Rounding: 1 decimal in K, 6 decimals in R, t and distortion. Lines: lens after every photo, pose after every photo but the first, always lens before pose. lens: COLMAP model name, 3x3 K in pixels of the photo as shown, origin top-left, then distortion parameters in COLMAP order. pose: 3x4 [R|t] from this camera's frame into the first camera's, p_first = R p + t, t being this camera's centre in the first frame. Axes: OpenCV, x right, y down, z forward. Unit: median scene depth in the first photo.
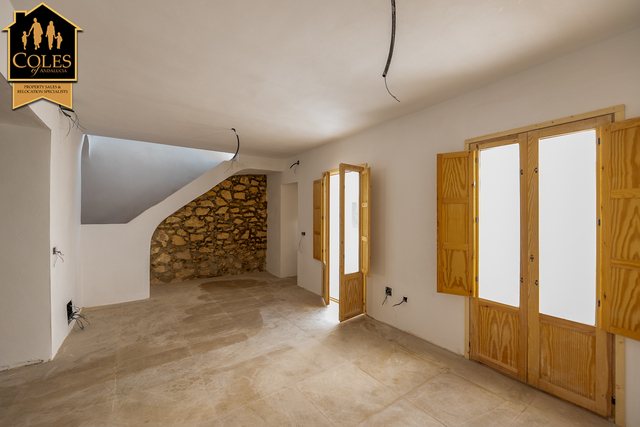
lens RADIAL K [[270.5, 0, 319.9], [0, 270.5, 213.2], [0, 0, 1]] dist [-0.003210, -0.000342]
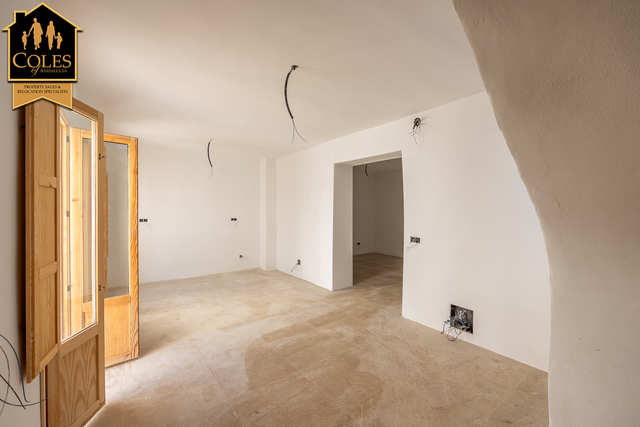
lens RADIAL K [[270.5, 0, 319.6], [0, 270.5, 212.6], [0, 0, 1]] dist [-0.003210, -0.000342]
pose [[-0.999637, -0.004608, -0.026557, -0.451265], [-0.004623, 0.999989, 0.000494, 0.013782], [0.026555, 0.000617, -0.999647, 2.001451]]
